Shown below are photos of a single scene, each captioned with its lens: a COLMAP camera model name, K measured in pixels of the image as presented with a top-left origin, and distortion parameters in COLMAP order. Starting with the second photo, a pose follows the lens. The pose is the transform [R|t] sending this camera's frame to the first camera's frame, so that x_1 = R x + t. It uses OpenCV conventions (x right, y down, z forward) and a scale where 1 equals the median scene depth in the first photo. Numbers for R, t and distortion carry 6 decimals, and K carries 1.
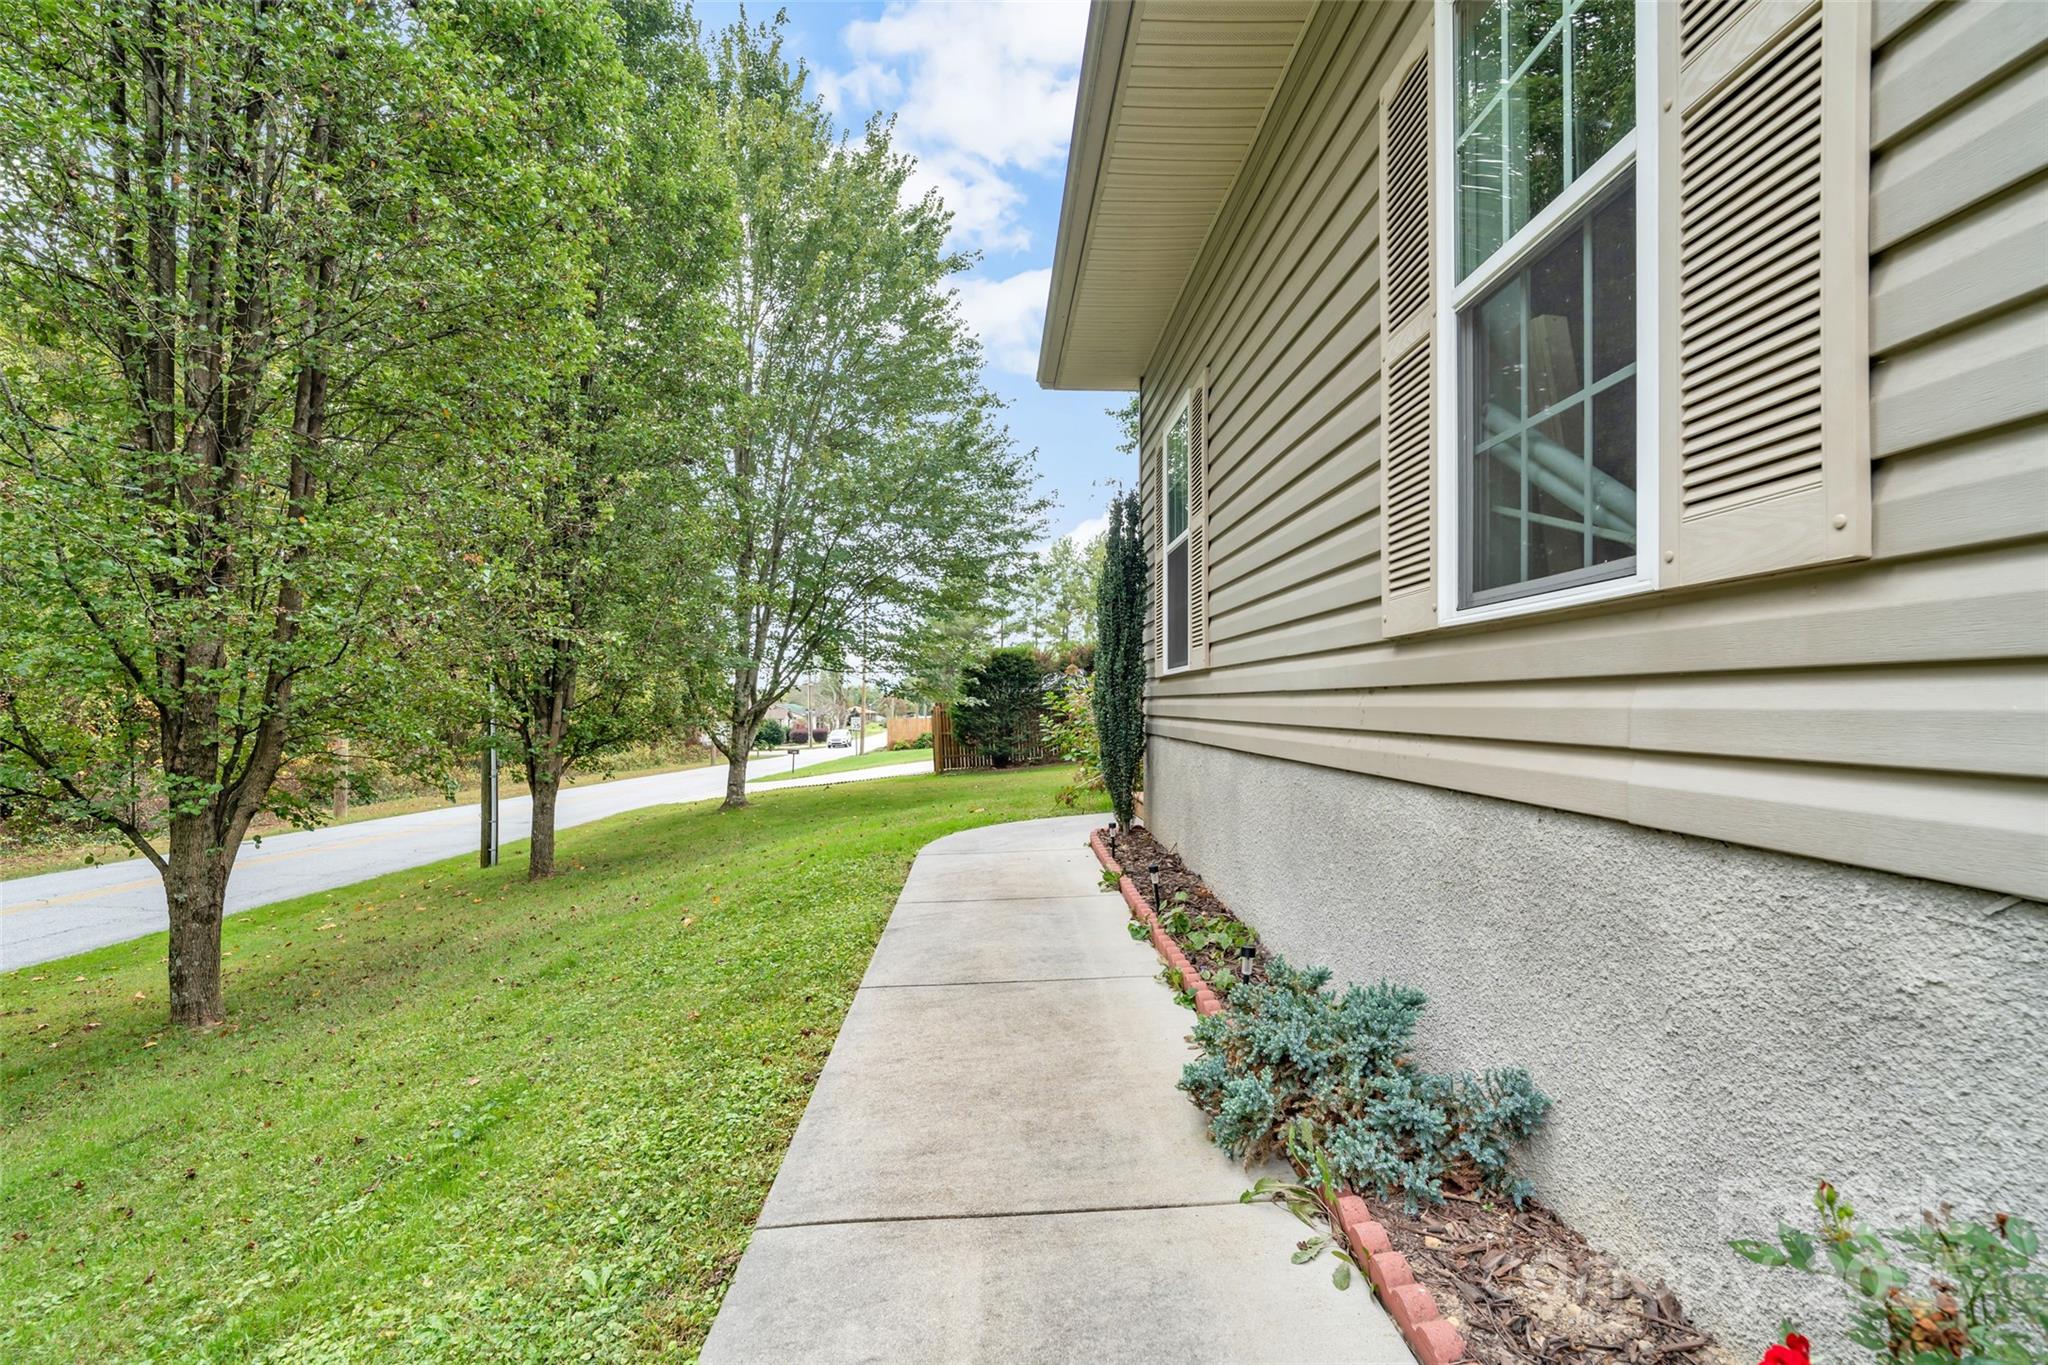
lens RADIAL K [[1005.2, 0, 1066.5], [0, 1005.2, 692.9], [0, 0, 1]] dist [-0.014306, -0.000043]
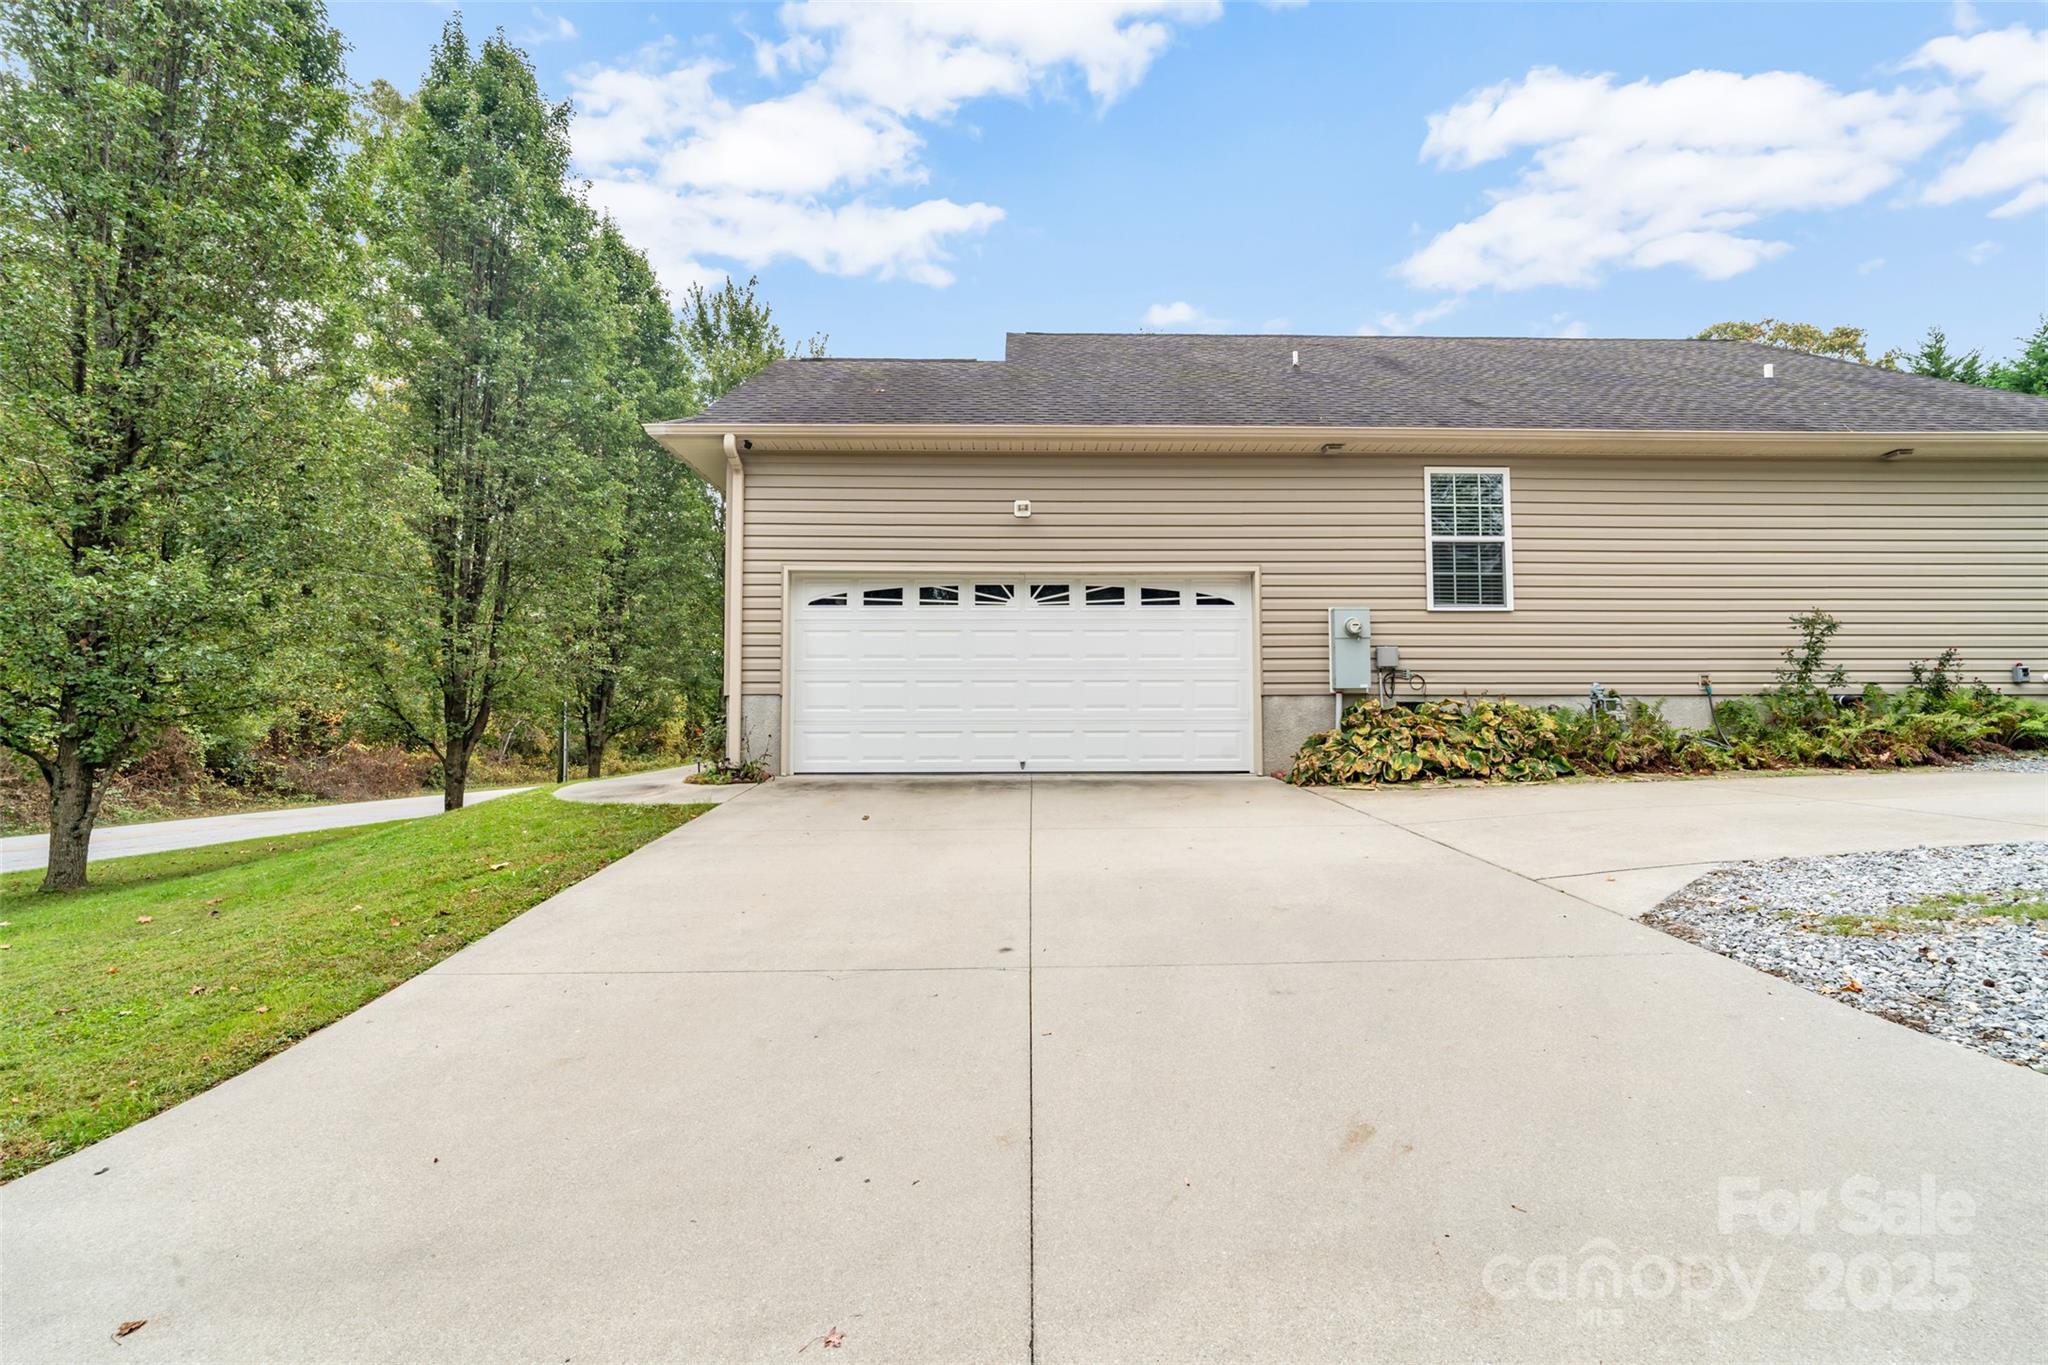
lens RADIAL K [[906.1, 0, 1024.0], [0, 906.1, 682.5], [0, 0, 1]] dist [-0.001974, -0.000103]
pose [[0.999142, 0.006578, -0.040899, 0.414398], [-0.008270, 0.999112, -0.041325, 0.041478], [0.040591, 0.041628, 0.998308, -0.791824]]
